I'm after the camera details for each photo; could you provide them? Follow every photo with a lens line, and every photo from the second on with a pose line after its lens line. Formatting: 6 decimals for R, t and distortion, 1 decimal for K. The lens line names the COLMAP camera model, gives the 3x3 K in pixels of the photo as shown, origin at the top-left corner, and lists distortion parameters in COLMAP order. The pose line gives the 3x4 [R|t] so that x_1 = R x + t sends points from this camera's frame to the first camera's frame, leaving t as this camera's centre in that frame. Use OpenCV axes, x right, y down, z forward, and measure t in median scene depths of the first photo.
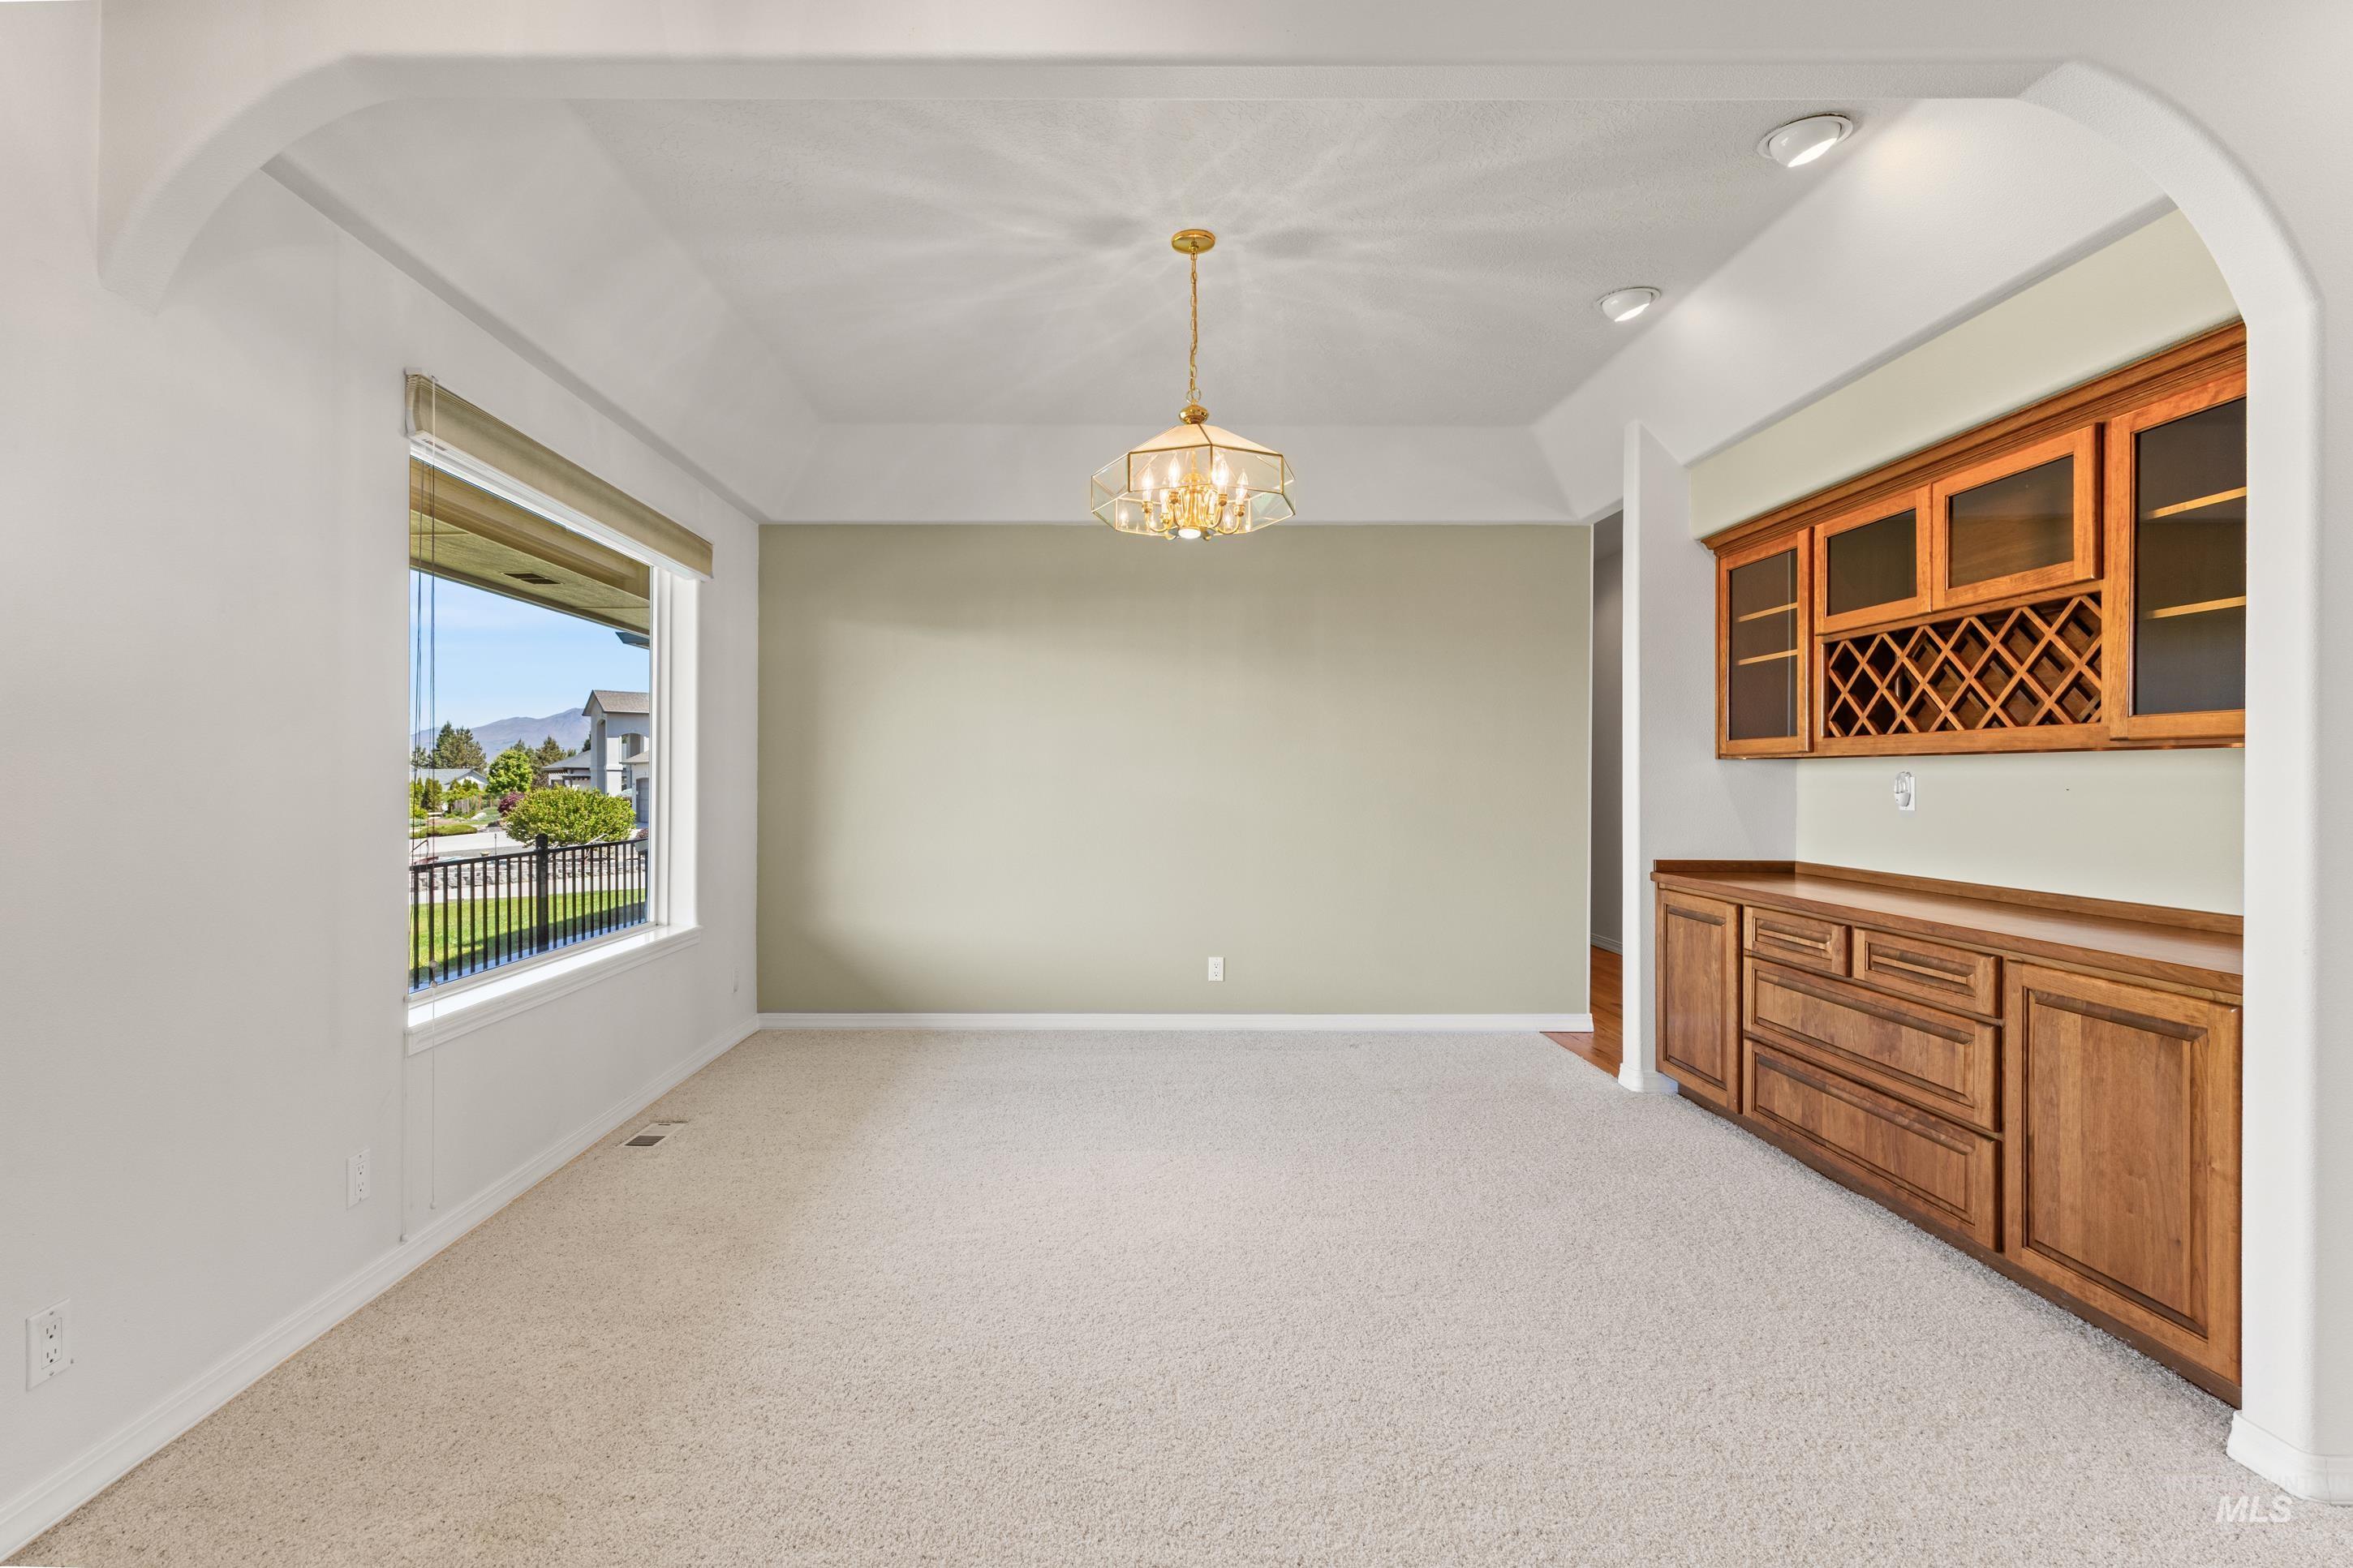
lens RADIAL K [[1086.0, 0, 1155.2], [0, 1086.0, 777.2], [0, 0, 1]] dist [-0.000402, -0.000096]
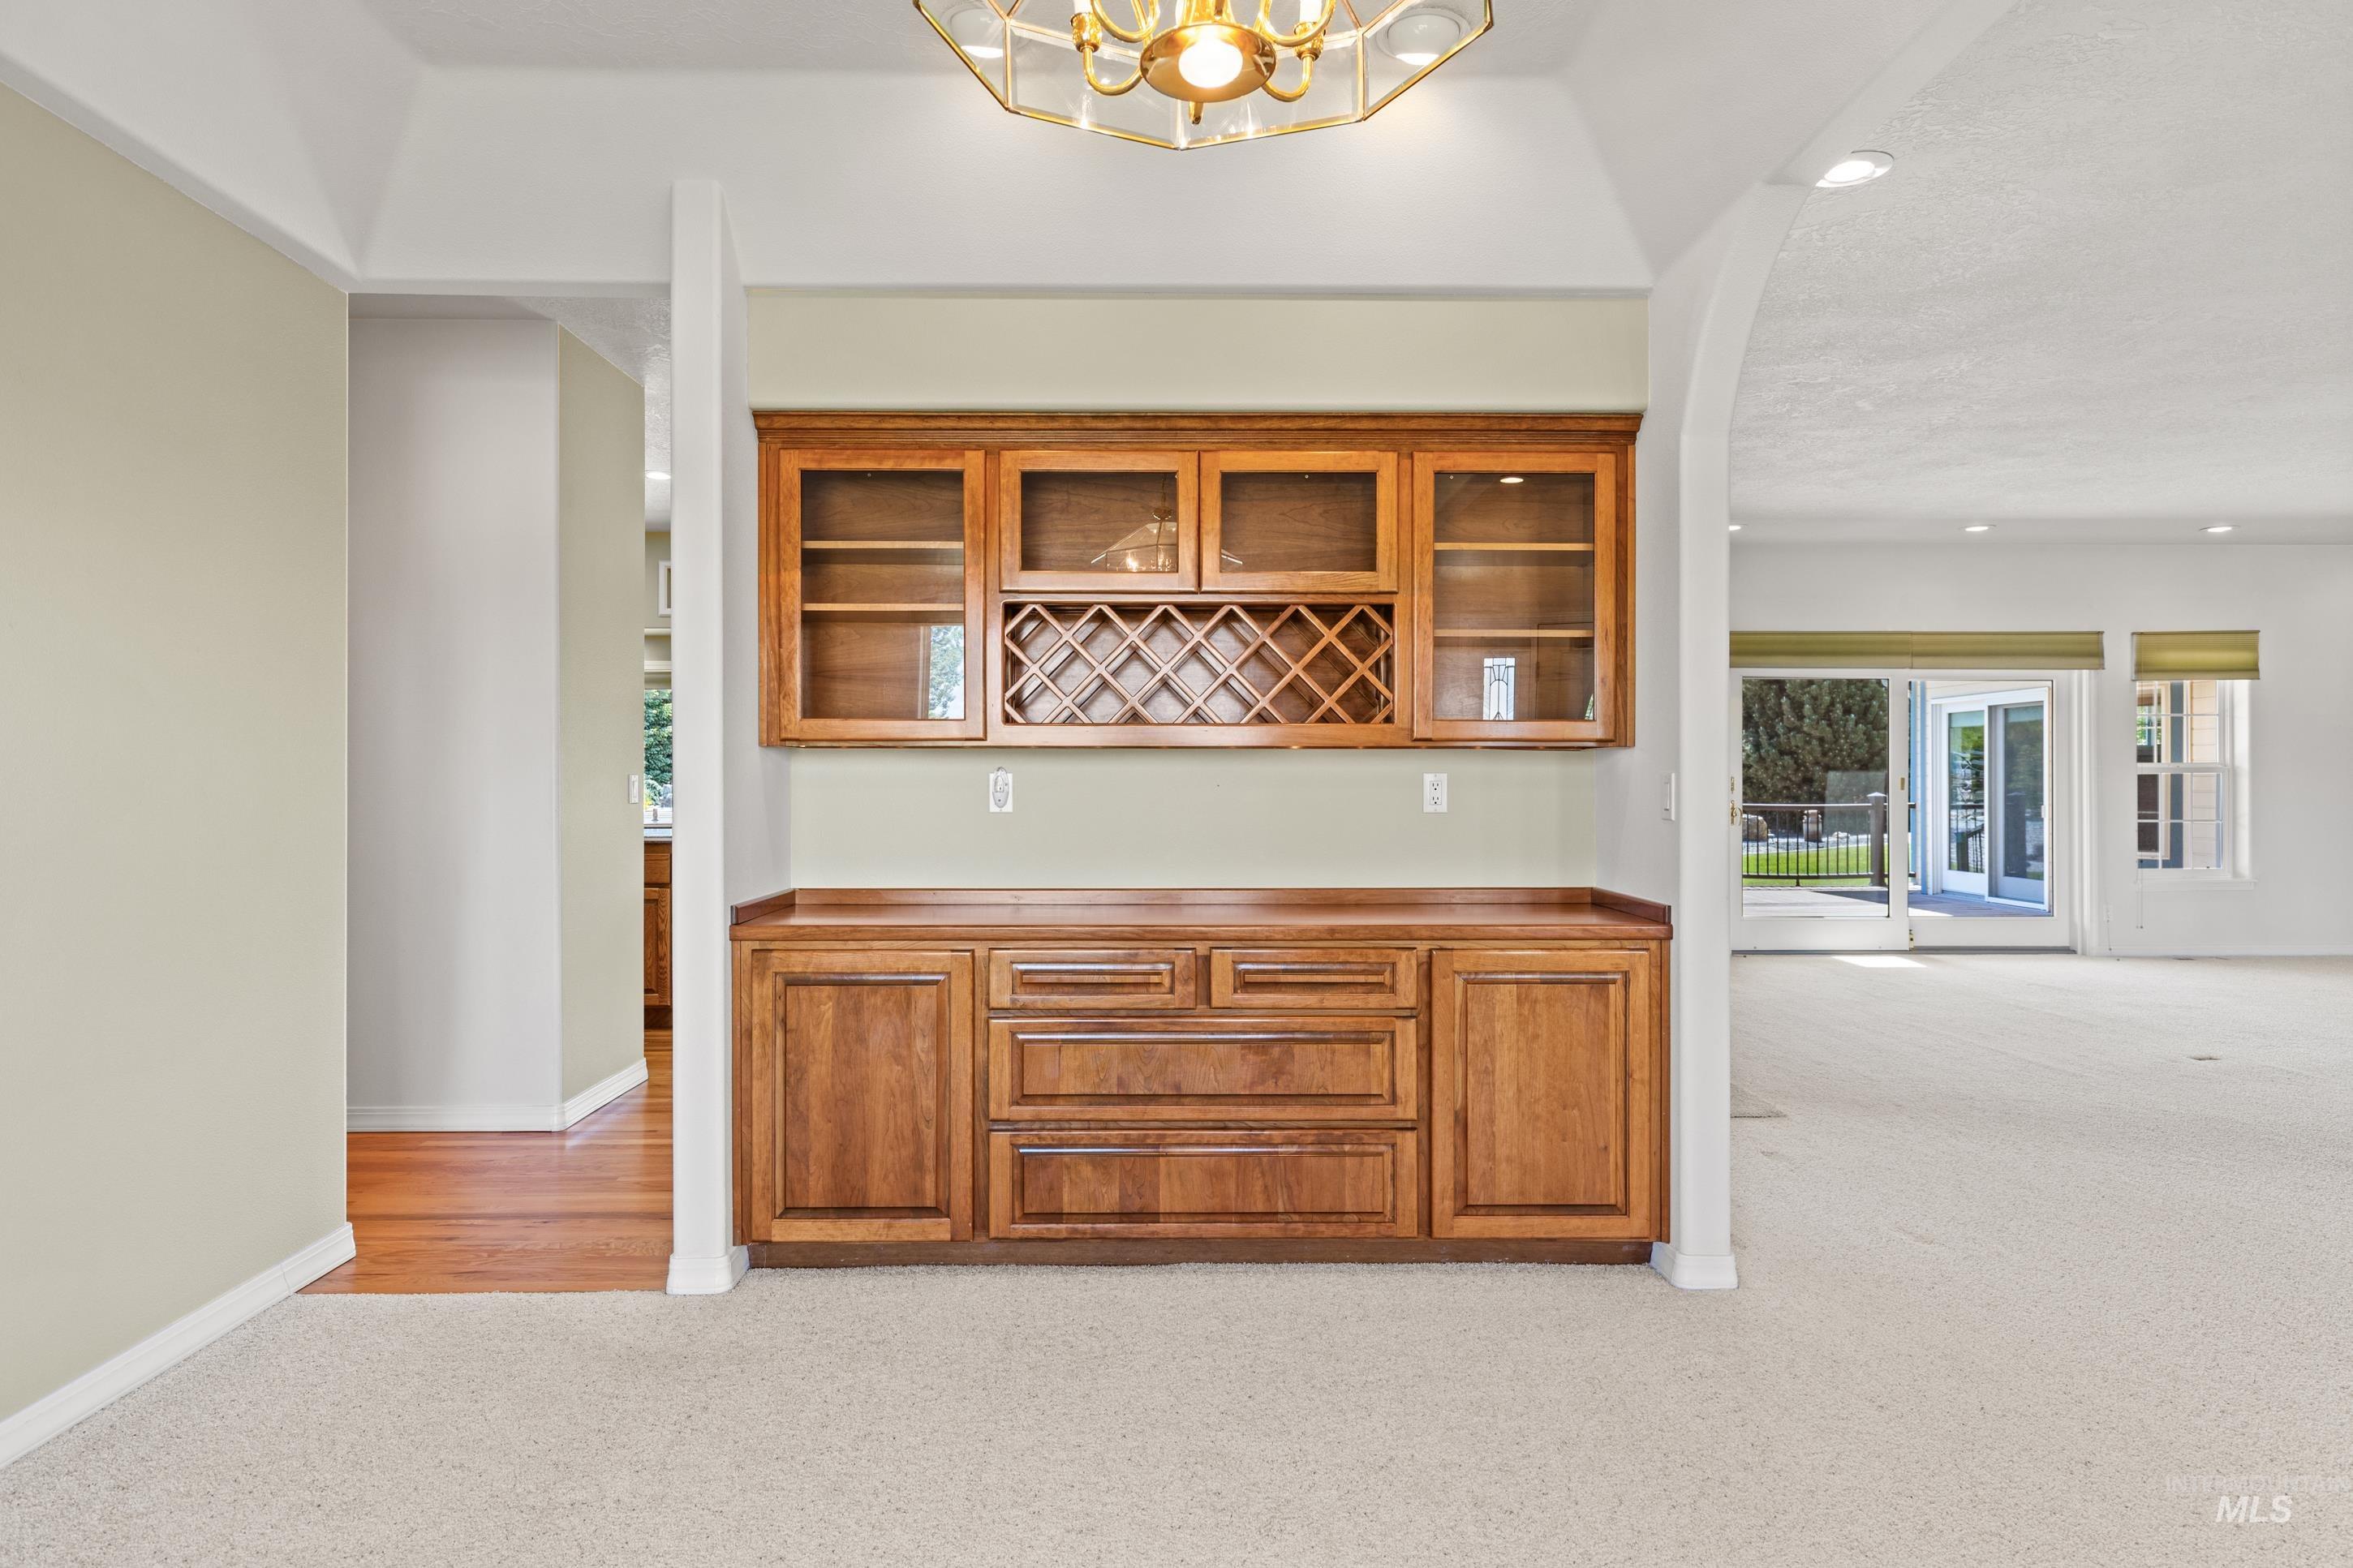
lens RADIAL K [[1343.5, 0, 1176.5], [0, 1343.5, 784.0], [0, 0, 1]] dist [0.000563, 0.000692]
pose [[0.025707, 0.001616, 0.999668, -0.475439], [-0.001214, 0.999998, -0.001585, 0.012202], [-0.999669, -0.001173, 0.025709, 1.142005]]
